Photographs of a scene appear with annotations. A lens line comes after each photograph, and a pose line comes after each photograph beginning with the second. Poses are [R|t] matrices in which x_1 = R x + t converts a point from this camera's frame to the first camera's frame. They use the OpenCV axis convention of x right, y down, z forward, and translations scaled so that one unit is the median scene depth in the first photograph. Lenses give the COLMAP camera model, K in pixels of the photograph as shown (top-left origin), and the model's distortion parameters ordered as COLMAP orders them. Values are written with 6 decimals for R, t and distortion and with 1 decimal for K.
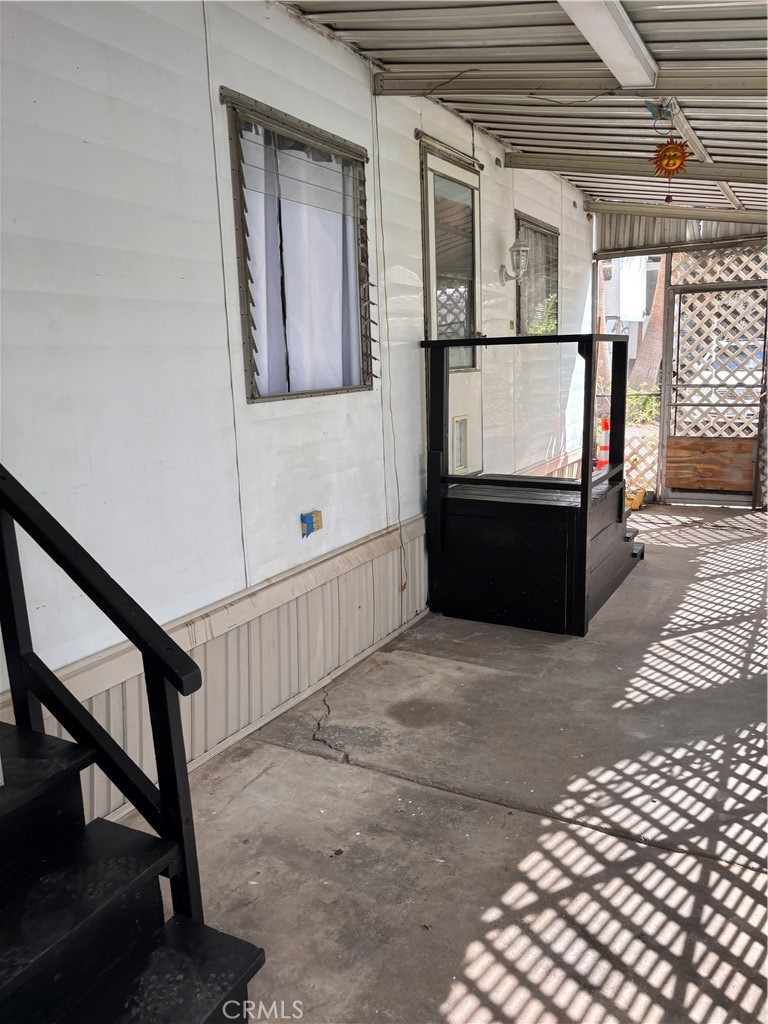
lens RADIAL K [[776.8, 0, 384.0], [0, 776.8, 512.0], [0, 0, 1]] dist [0.079216, -0.088871]
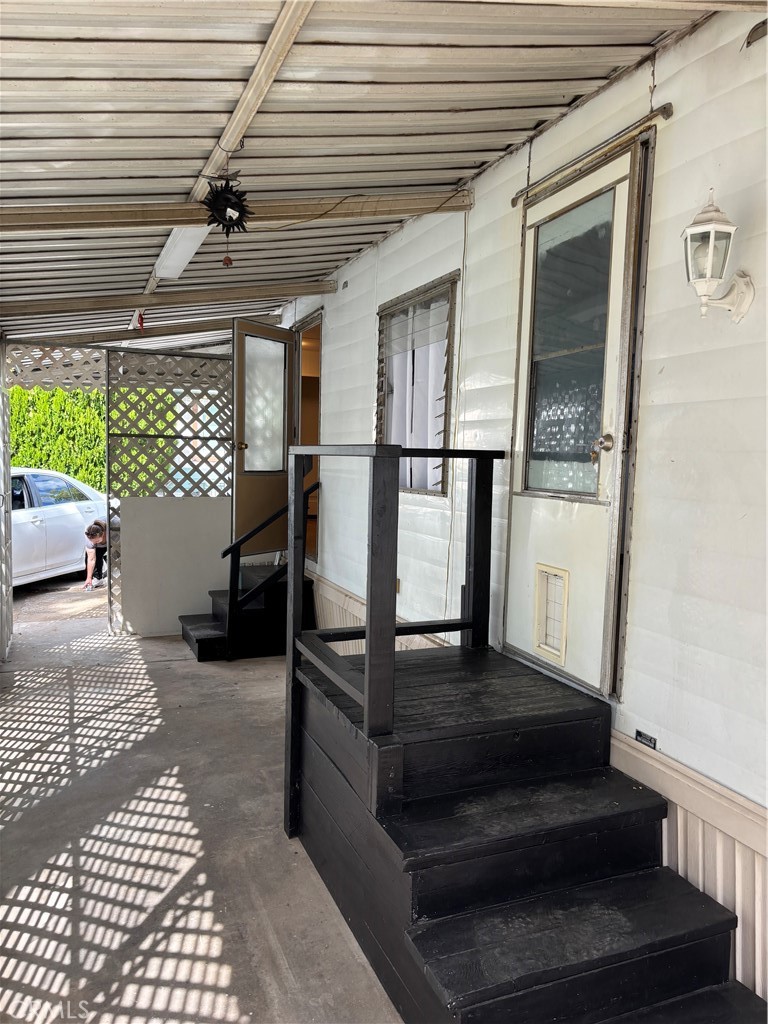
lens RADIAL K [[776.8, 0, 384.0], [0, 776.8, 512.0], [0, 0, 1]] dist [0.079216, -0.088871]
pose [[-0.642190, 0.058841, -0.764284, 1.055611], [-0.151184, 0.967743, 0.201537, -0.425323], [0.751489, 0.244973, -0.612579, 2.039705]]
